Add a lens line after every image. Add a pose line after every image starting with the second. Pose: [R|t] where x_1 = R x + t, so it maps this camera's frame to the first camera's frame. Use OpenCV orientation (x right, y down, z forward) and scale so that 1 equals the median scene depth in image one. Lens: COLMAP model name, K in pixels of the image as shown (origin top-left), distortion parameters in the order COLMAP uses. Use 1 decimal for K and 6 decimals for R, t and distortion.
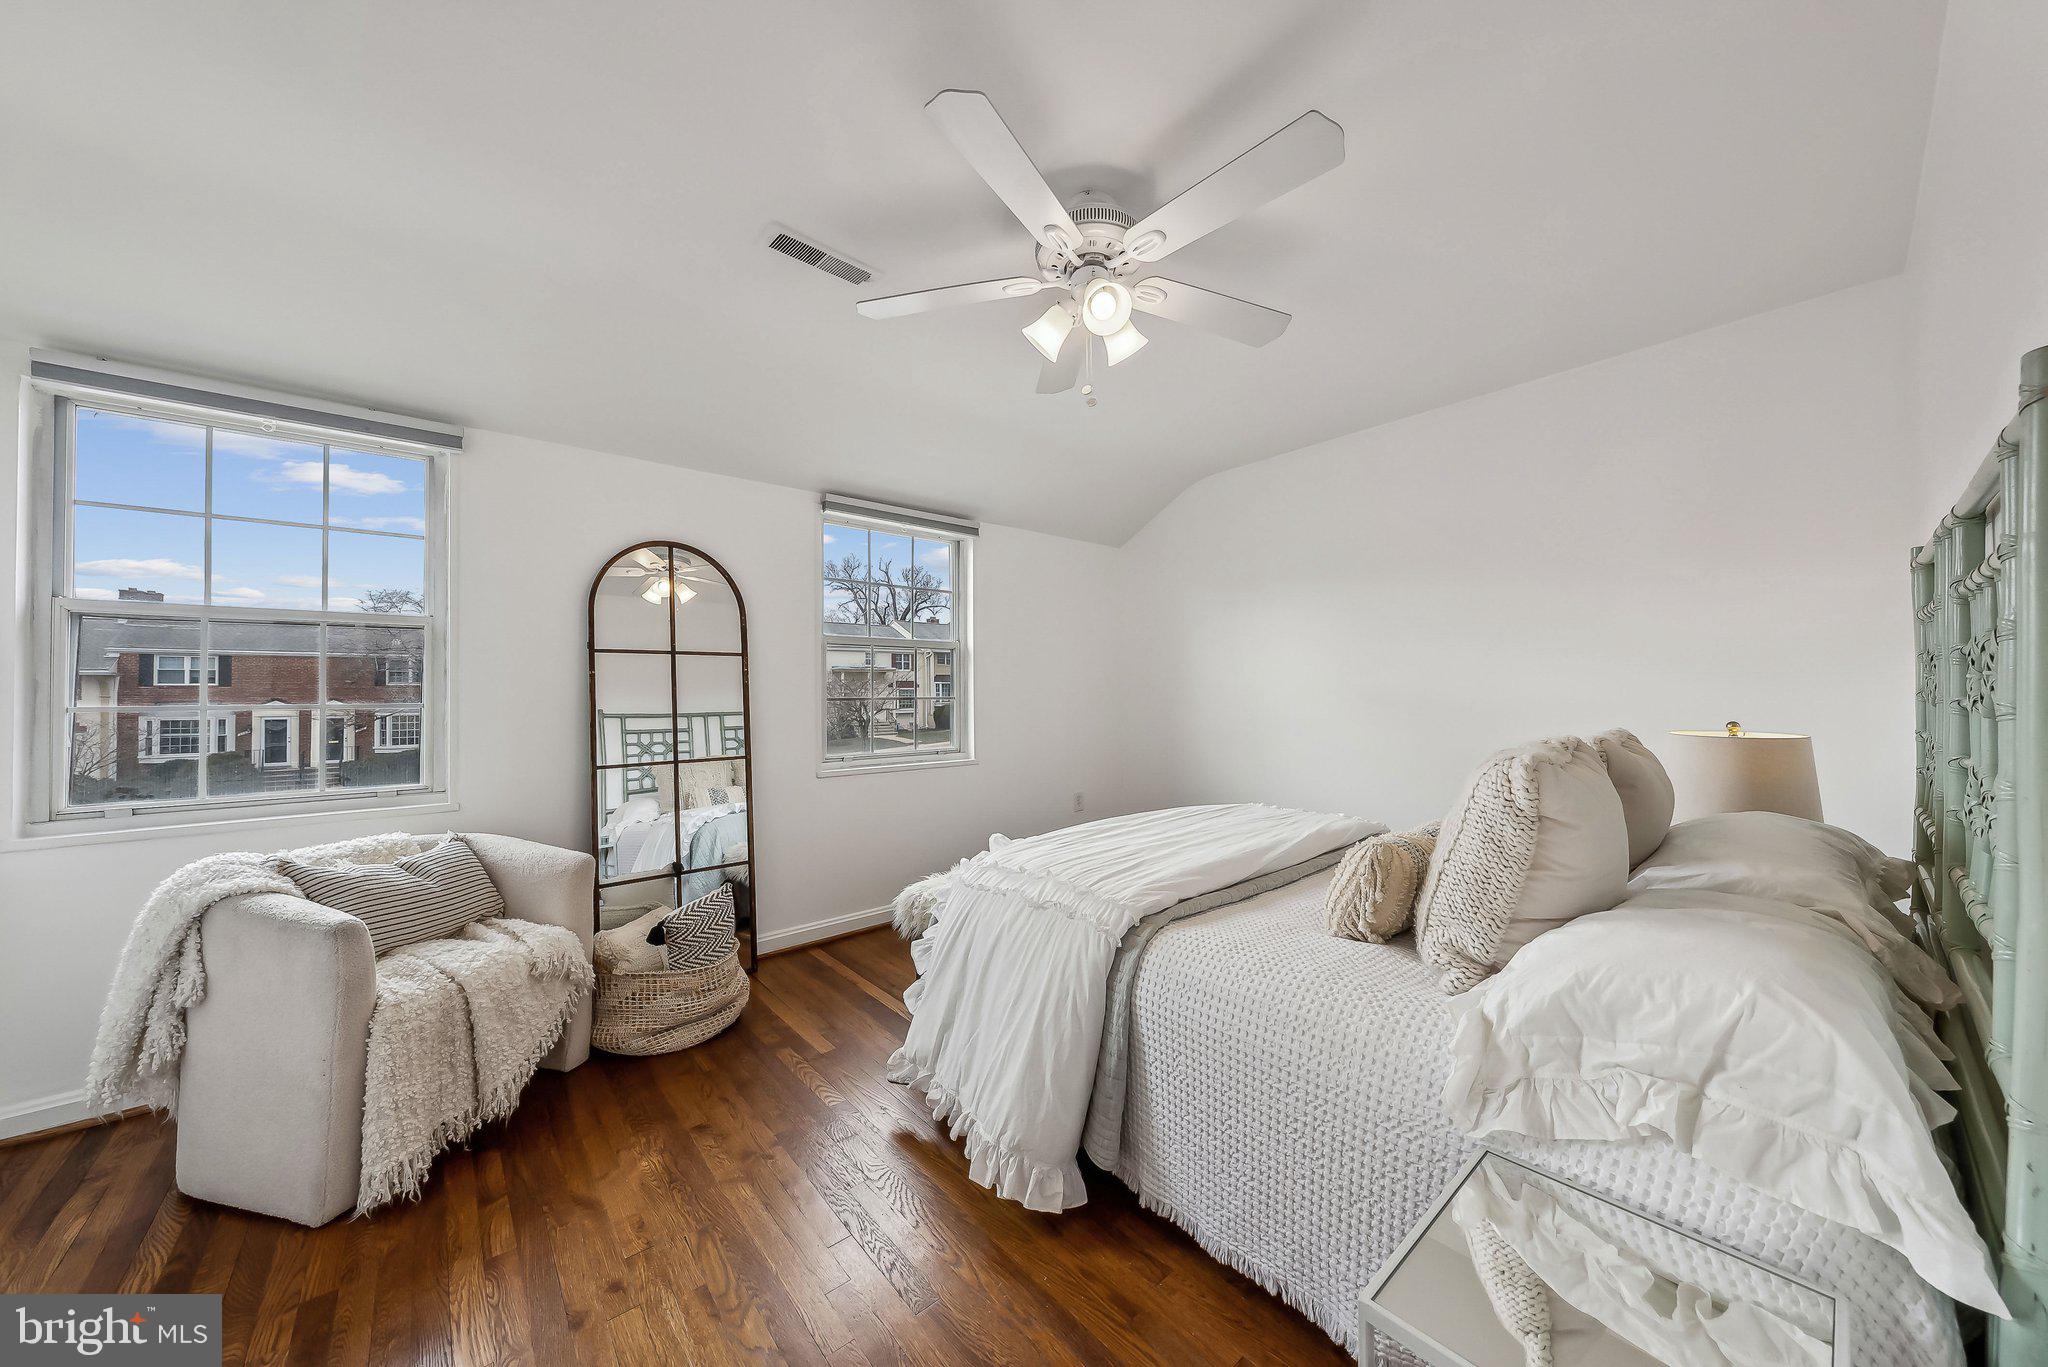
lens RADIAL K [[702.3, 0, 1016.1], [0, 702.3, 681.2], [0, 0, 1]] dist [-0.000421, 0.000048]
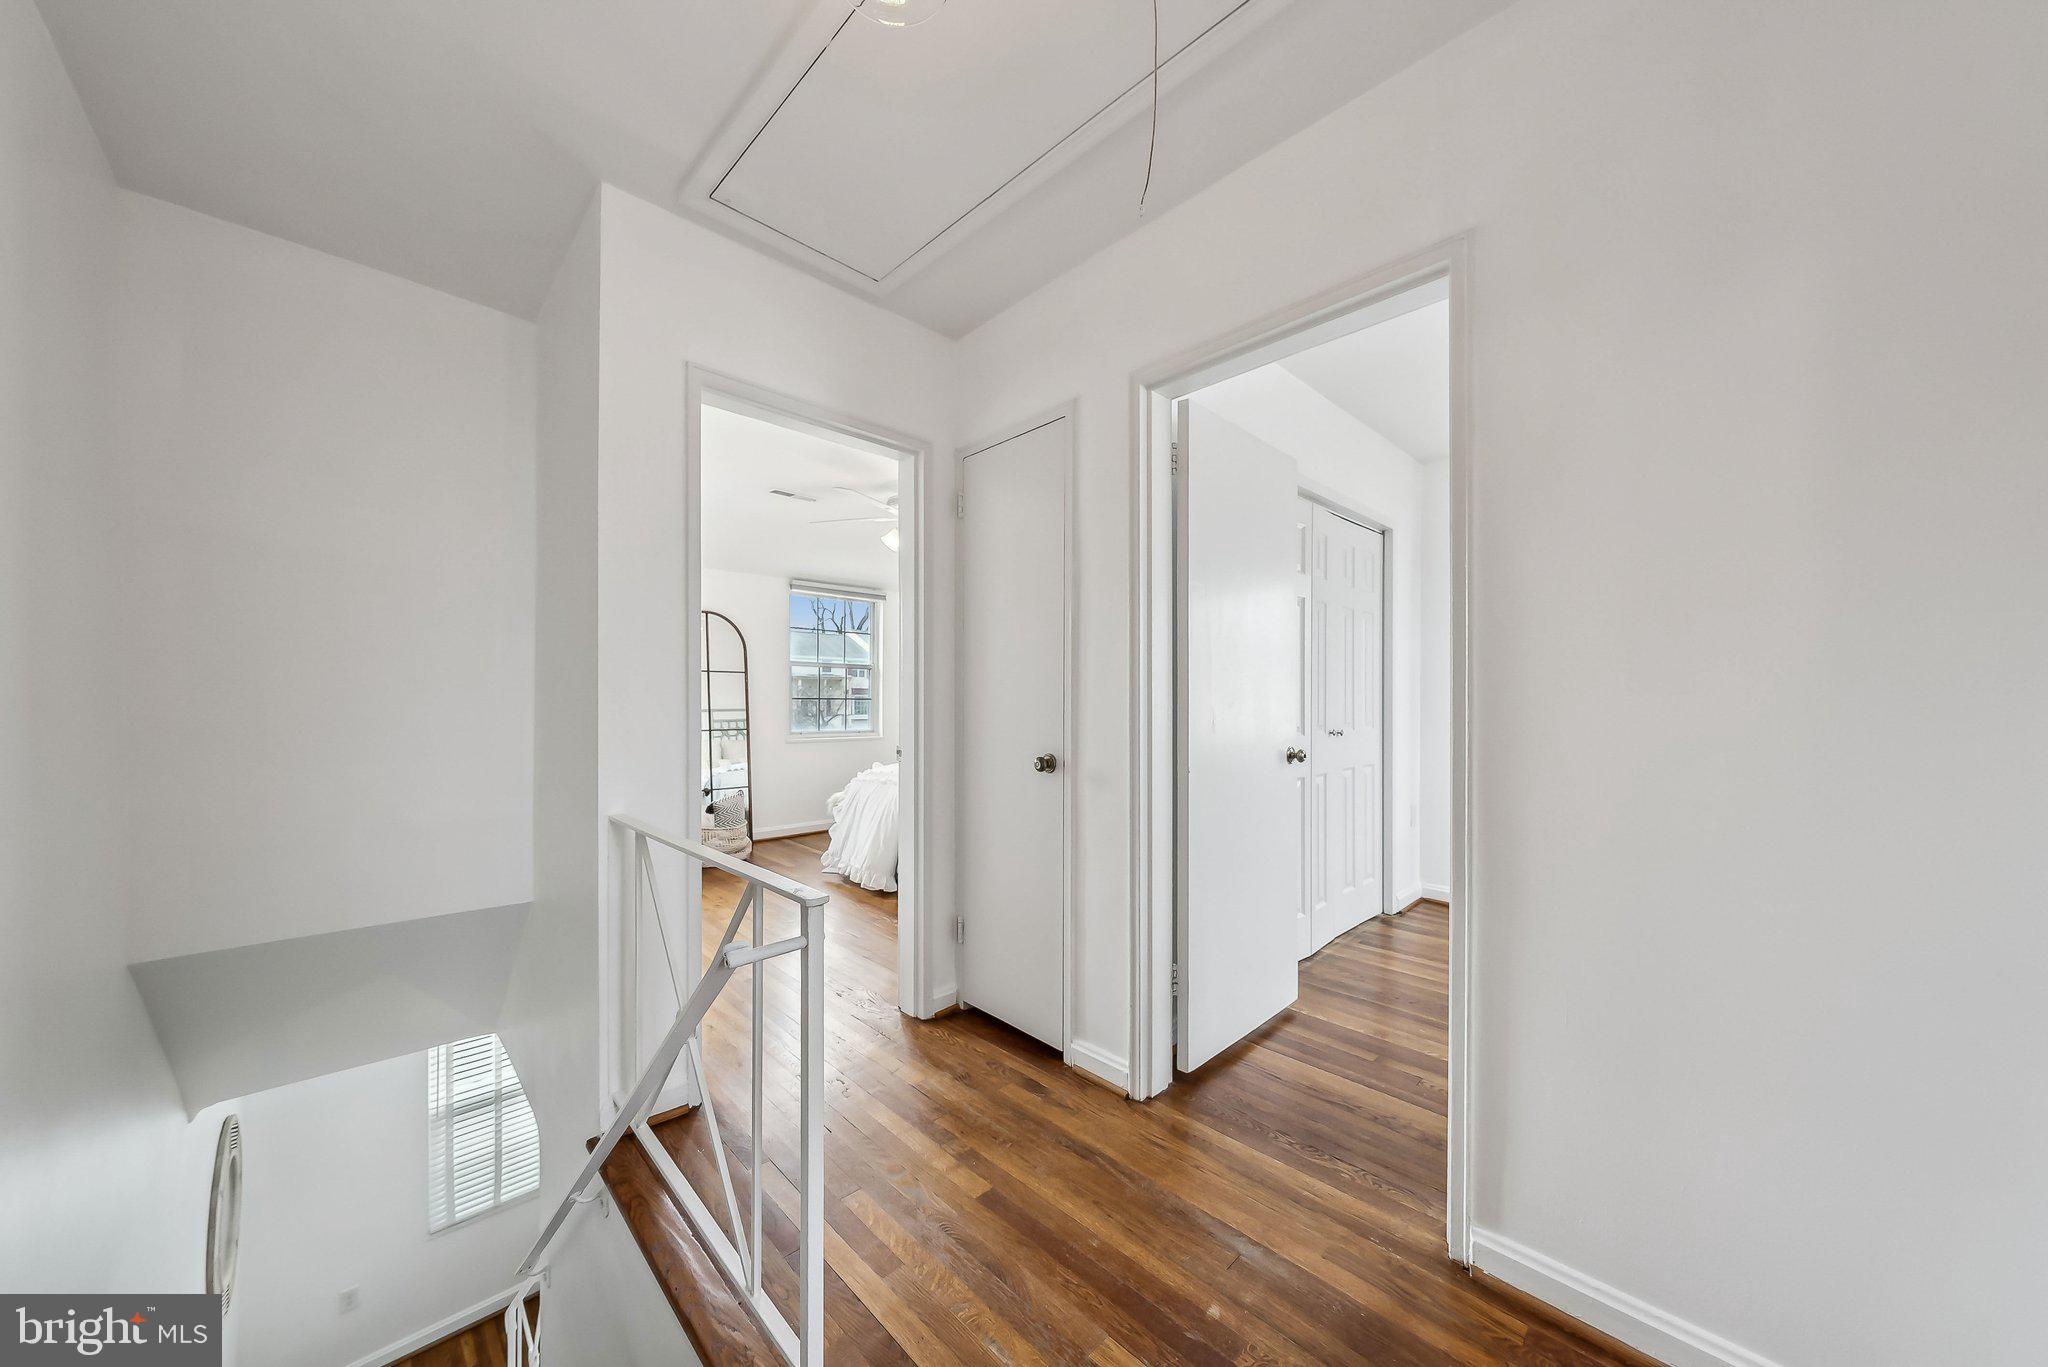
lens RADIAL K [[706.2, 0, 1018.7], [0, 706.2, 698.4], [0, 0, 1]] dist [-0.000441, 0.000005]
pose [[0.998213, 0.009462, 0.058996, 0.297086], [-0.010168, 0.999880, 0.011669, 0.001078], [-0.058879, -0.012248, 0.998190, -1.231866]]
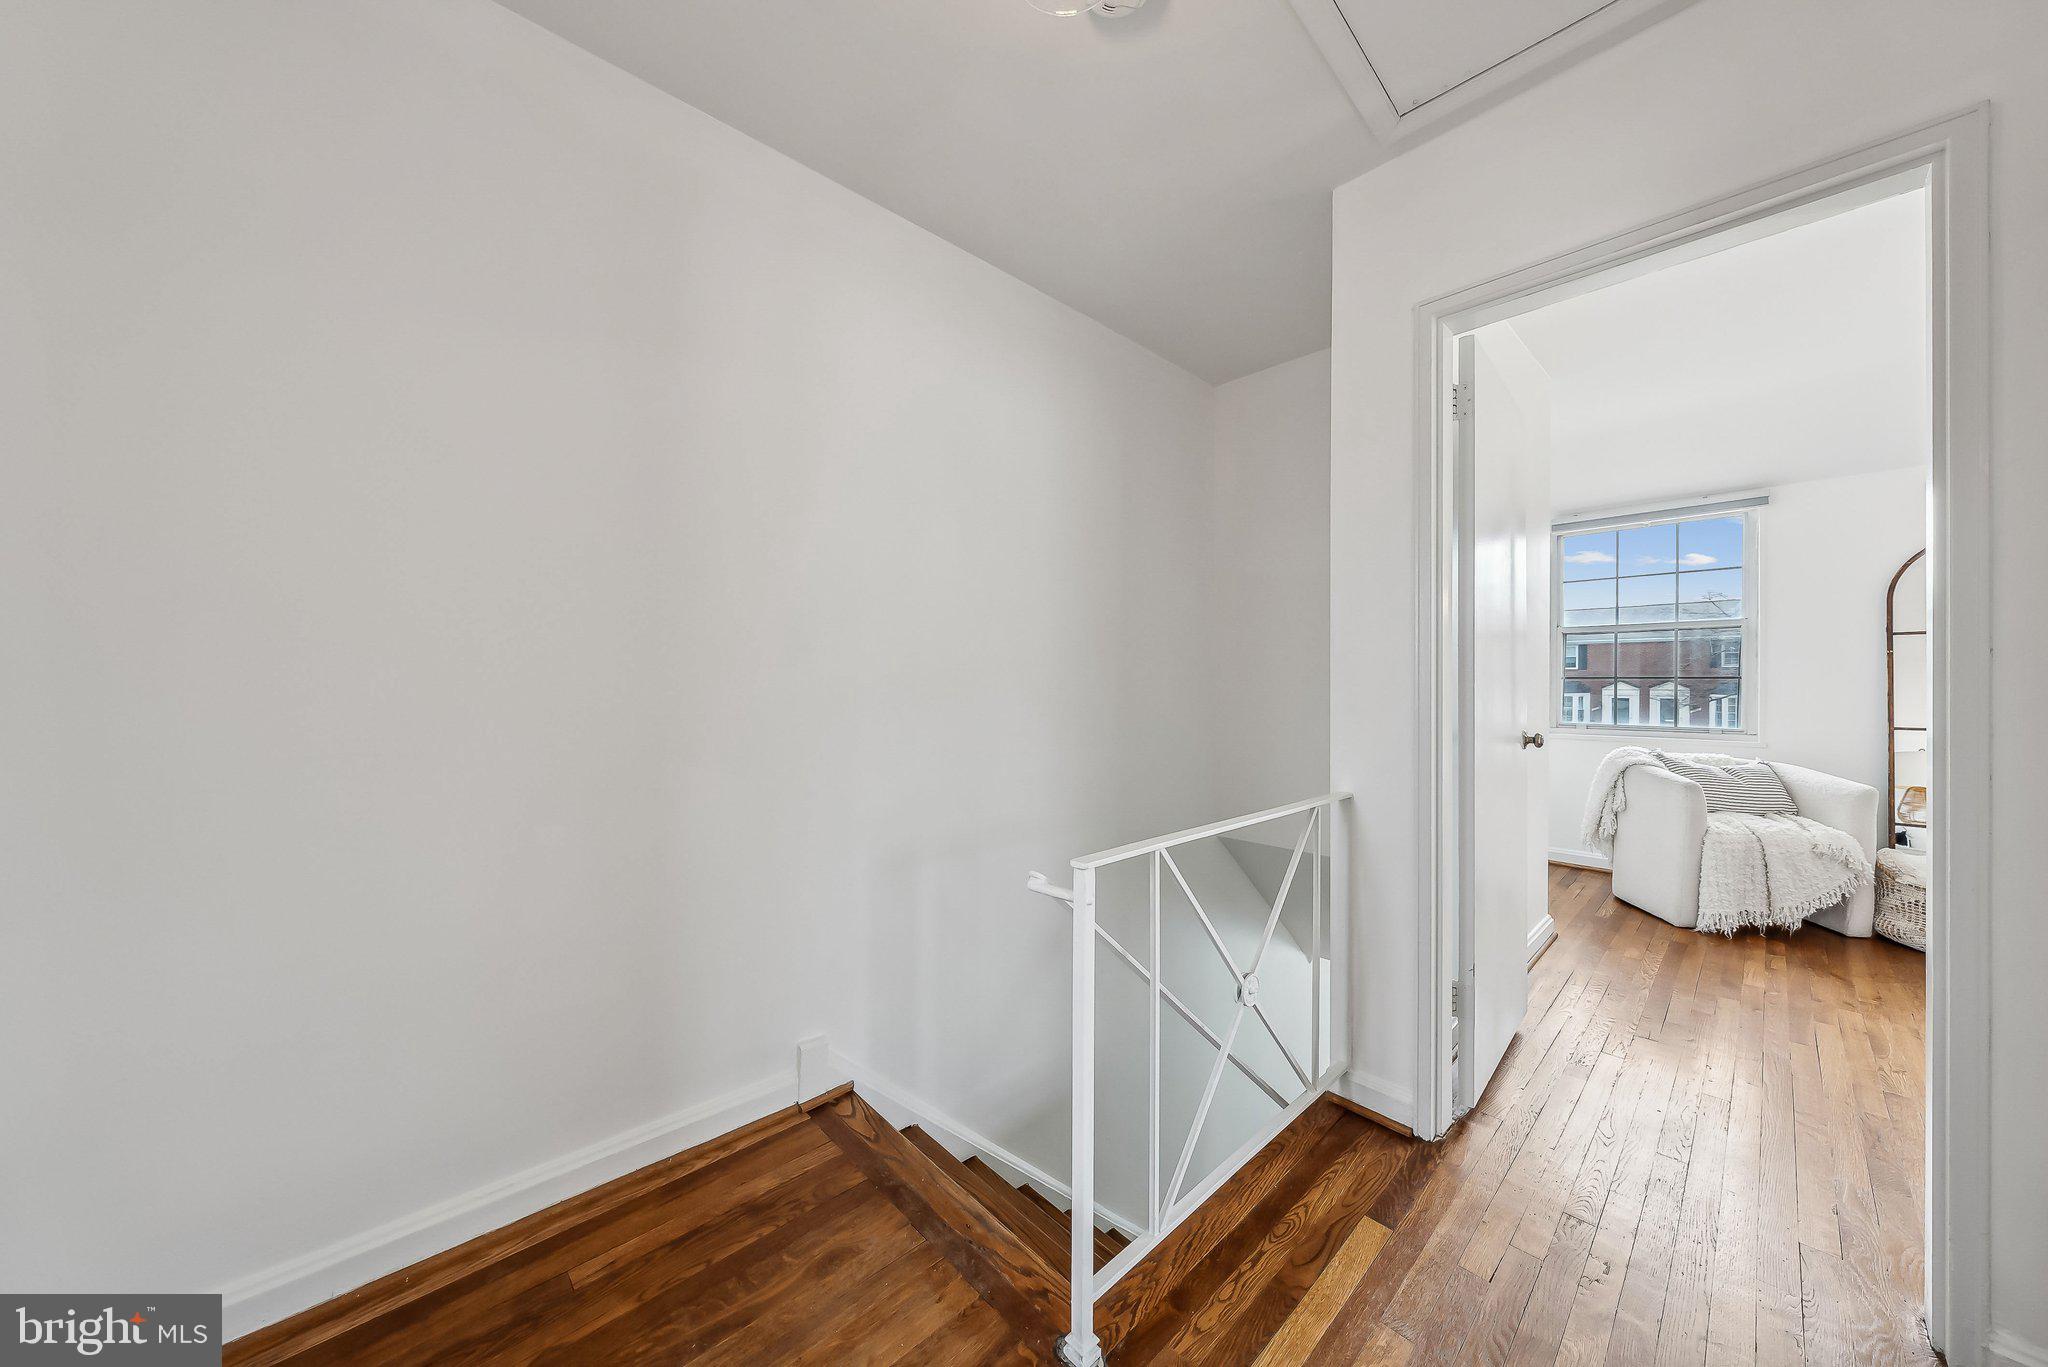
lens RADIAL K [[687.6, 0, 1018.2], [0, 687.6, 689.1], [0, 0, 1]] dist [-0.001301, 0.000016]
pose [[0.041242, 0.018554, -0.998977, 0.720013], [0.018373, 0.999644, 0.019325, 0.002938], [0.998980, -0.019152, 0.040887, -0.779730]]
